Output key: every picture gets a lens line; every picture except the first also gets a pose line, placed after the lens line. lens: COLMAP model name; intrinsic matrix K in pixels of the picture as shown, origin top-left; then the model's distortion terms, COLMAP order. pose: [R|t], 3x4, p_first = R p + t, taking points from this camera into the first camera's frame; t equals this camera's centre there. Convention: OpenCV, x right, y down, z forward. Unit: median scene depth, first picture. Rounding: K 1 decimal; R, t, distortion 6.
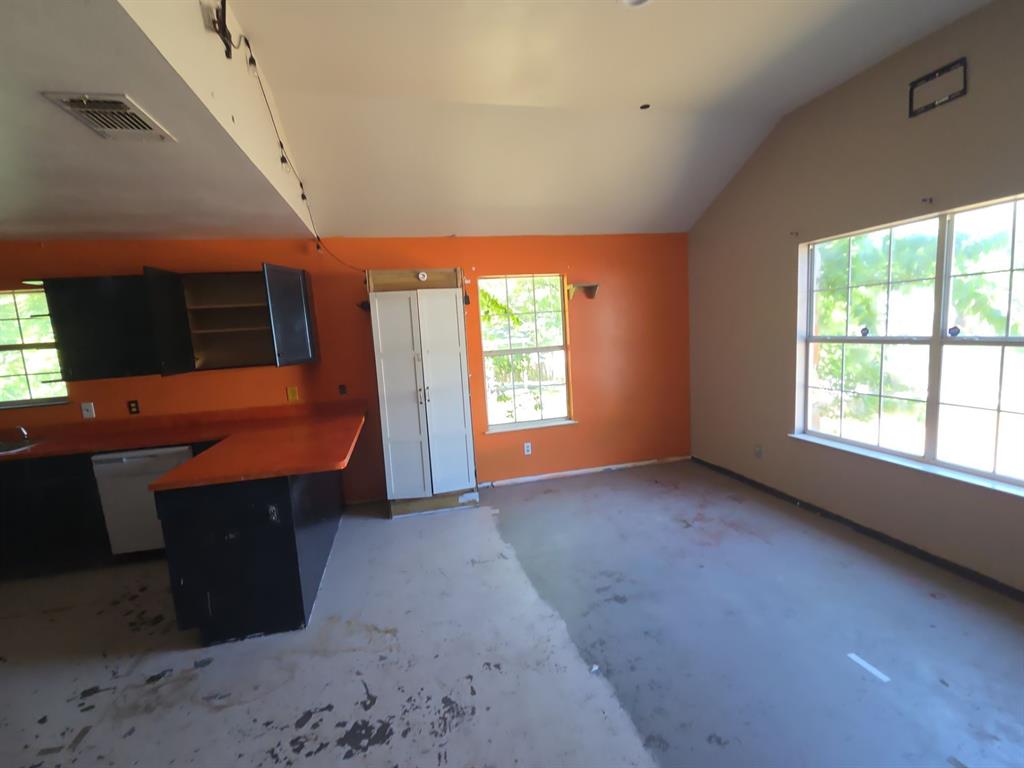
lens RADIAL K [[463.4, 0, 504.9], [0, 463.4, 388.4], [0, 0, 1]] dist [0.000615, 0.020987]
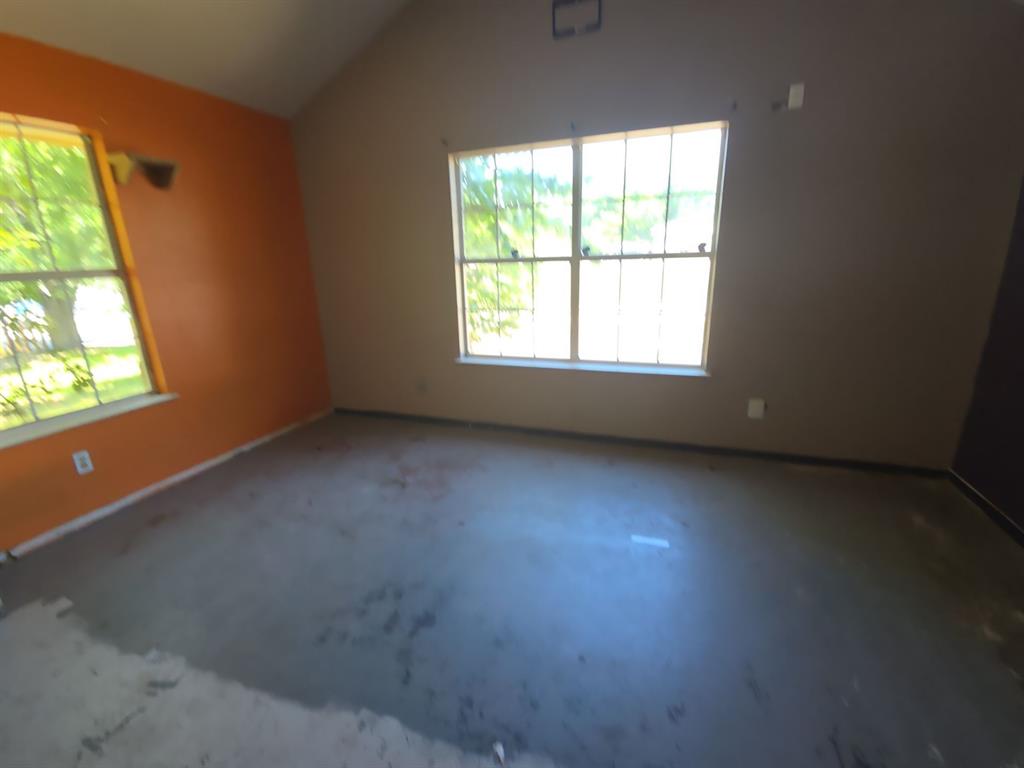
lens RADIAL K [[446.8, 0, 512.9], [0, 446.8, 387.1], [0, 0, 1]] dist [0.022304, -0.012644]
pose [[0.547565, -0.190264, 0.814845, -0.109658], [0.105444, 0.981733, 0.158375, 0.016841], [-0.830093, -0.000800, 0.557625, 0.366576]]
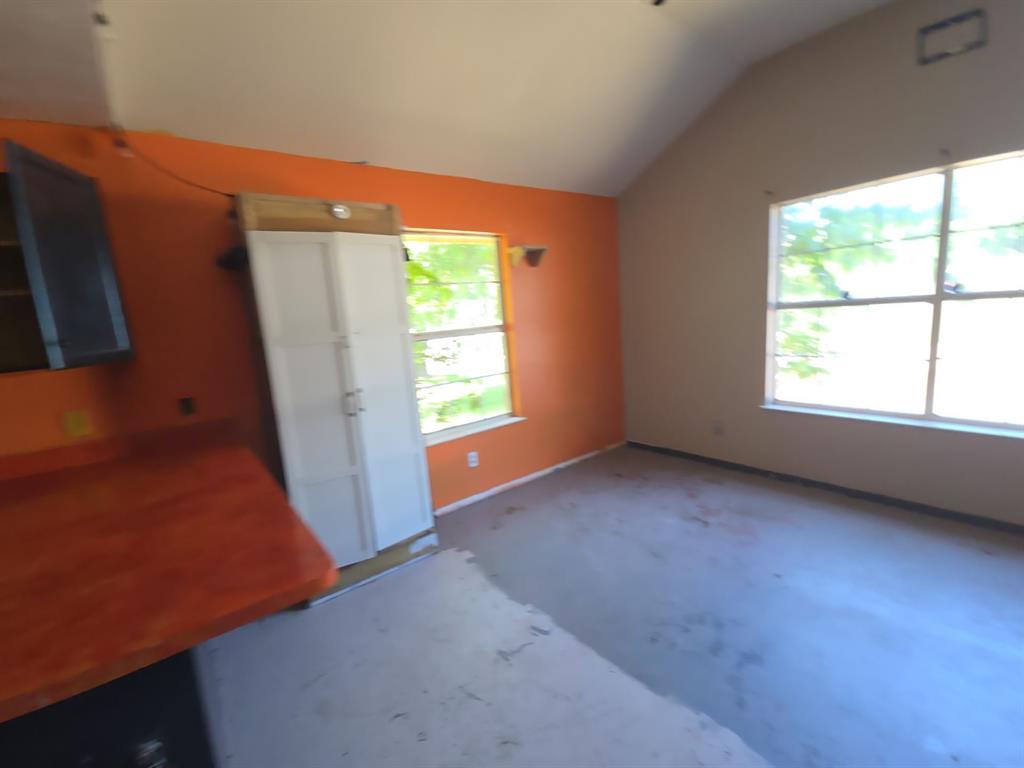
lens RADIAL K [[446.8, 0, 512.9], [0, 446.8, 387.1], [0, 0, 1]] dist [0.022304, -0.012644]
pose [[0.908503, -0.081680, 0.409818, -0.233890], [0.079109, 0.996595, 0.023256, -0.003263], [-0.410322, 0.011292, 0.911871, 0.361389]]
